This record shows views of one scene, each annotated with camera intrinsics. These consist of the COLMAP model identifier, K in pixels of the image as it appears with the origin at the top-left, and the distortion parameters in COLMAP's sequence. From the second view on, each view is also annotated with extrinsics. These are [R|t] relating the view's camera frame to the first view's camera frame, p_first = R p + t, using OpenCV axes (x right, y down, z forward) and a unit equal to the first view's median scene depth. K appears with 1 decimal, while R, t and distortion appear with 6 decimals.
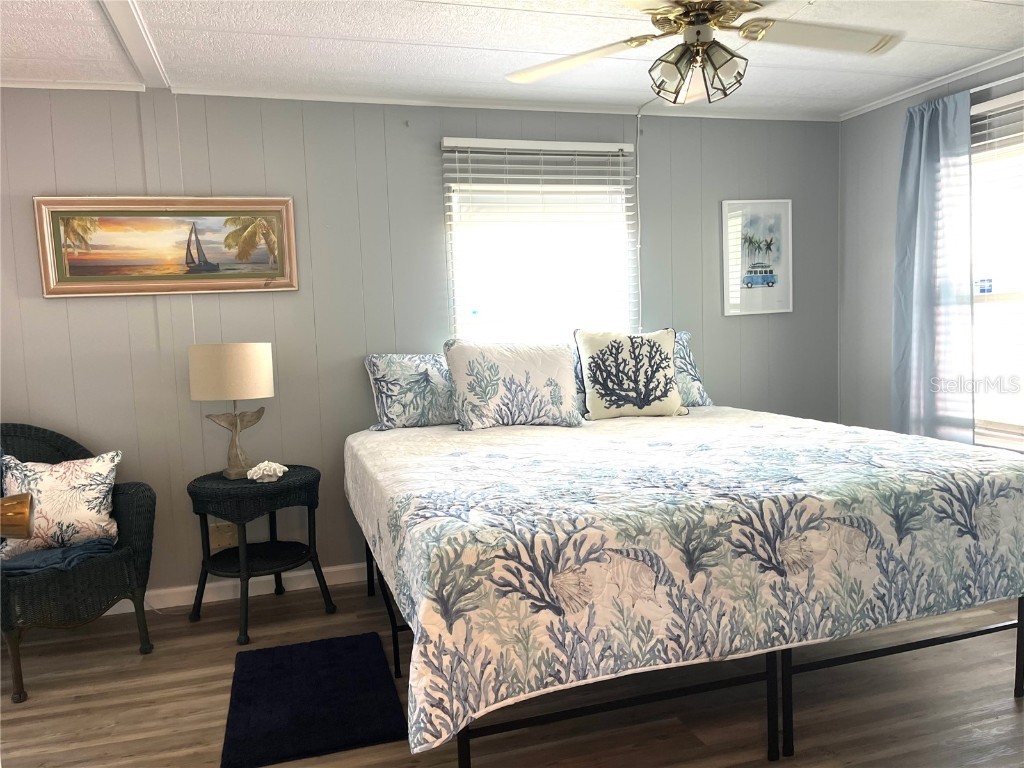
lens RADIAL K [[778.8, 0, 511.6], [0, 778.8, 383.4], [0, 0, 1]] dist [0.059113, -0.077235]
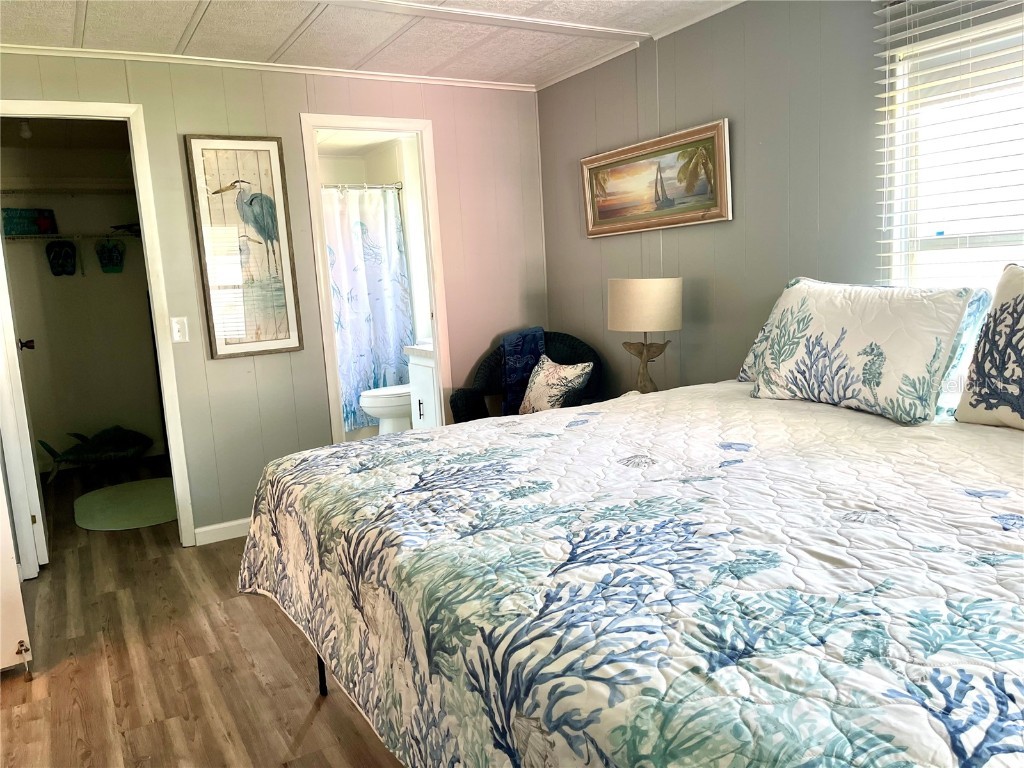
lens RADIAL K [[778.8, 0, 513.9], [0, 778.8, 389.8], [0, 0, 1]] dist [0.059113, -0.077235]
pose [[0.231965, 0.167668, -0.958165, 0.601089], [-0.031294, 0.985809, 0.164930, -0.065679], [0.972221, -0.008273, 0.233920, 0.533062]]
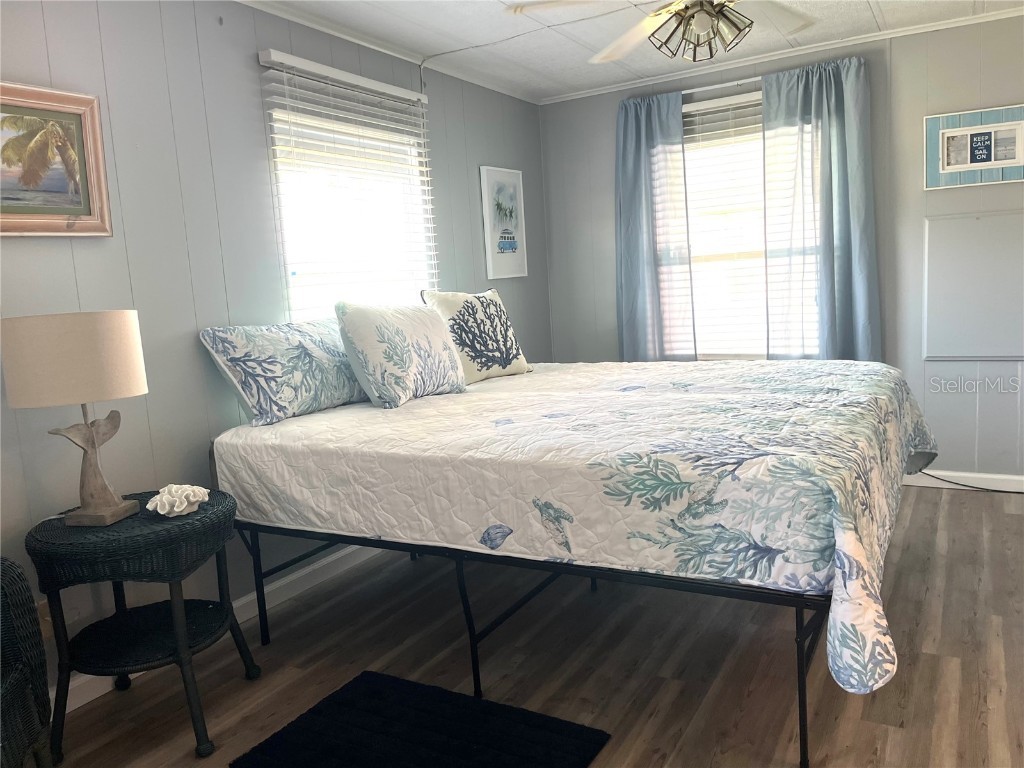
lens RADIAL K [[778.8, 0, 513.0], [0, 778.8, 380.7], [0, 0, 1]] dist [0.059113, -0.077235]
pose [[0.731407, -0.095406, 0.675234, -0.491926], [0.091263, 0.994952, 0.041725, 0.007884], [-0.675807, 0.031106, 0.736422, 0.271128]]
